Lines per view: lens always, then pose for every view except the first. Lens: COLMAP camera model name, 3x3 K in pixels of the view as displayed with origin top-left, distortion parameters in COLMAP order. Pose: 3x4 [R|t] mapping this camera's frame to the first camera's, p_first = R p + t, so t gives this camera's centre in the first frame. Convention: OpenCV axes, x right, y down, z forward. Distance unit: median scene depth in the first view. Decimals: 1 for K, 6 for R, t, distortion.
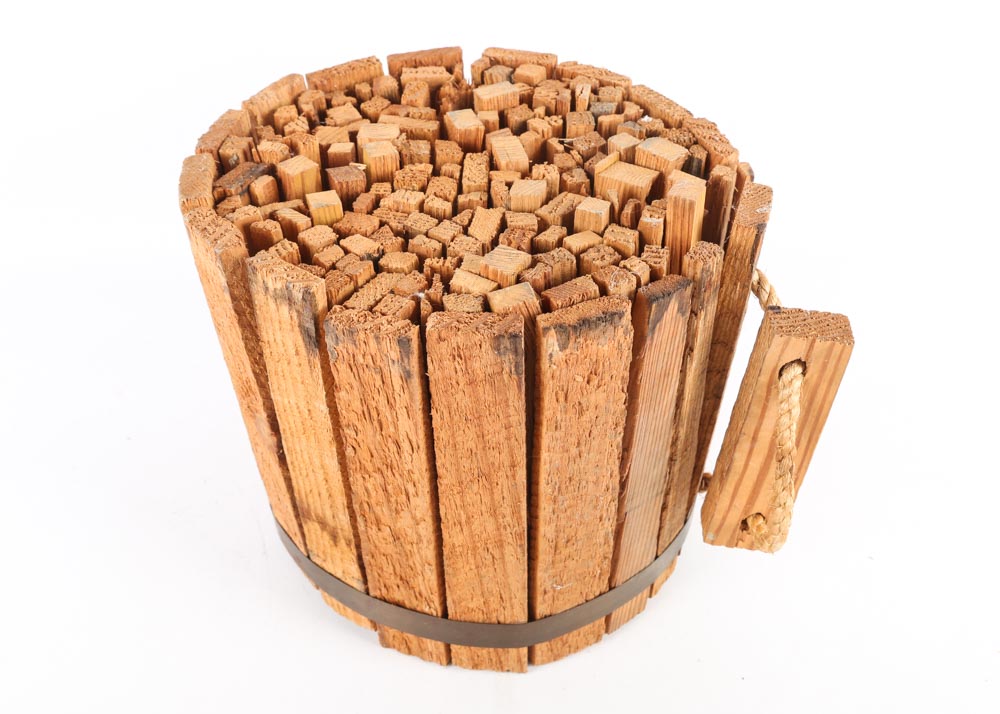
lens RADIAL K [[1108.5, 0, 492.3], [0, 1108.5, 357.5], [0, 0, 1]] dist [-0.018417, 0.000000]
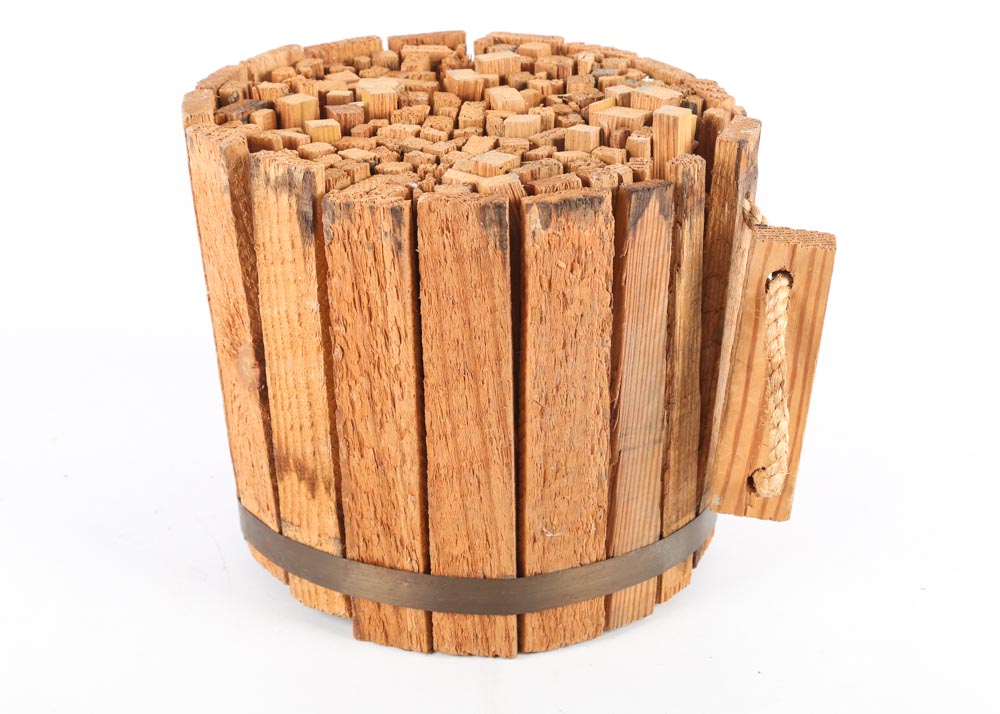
lens RADIAL K [[1956.9, 0, 503.7], [0, 1956.9, 357.0], [0, 0, 1]] dist [0.169498, 0.000000]
pose [[0.999518, 0.018069, -0.025250, 0.063661], [-0.024220, 0.962588, -0.269883, 0.537402], [0.019429, 0.270364, 0.962562, -0.672966]]
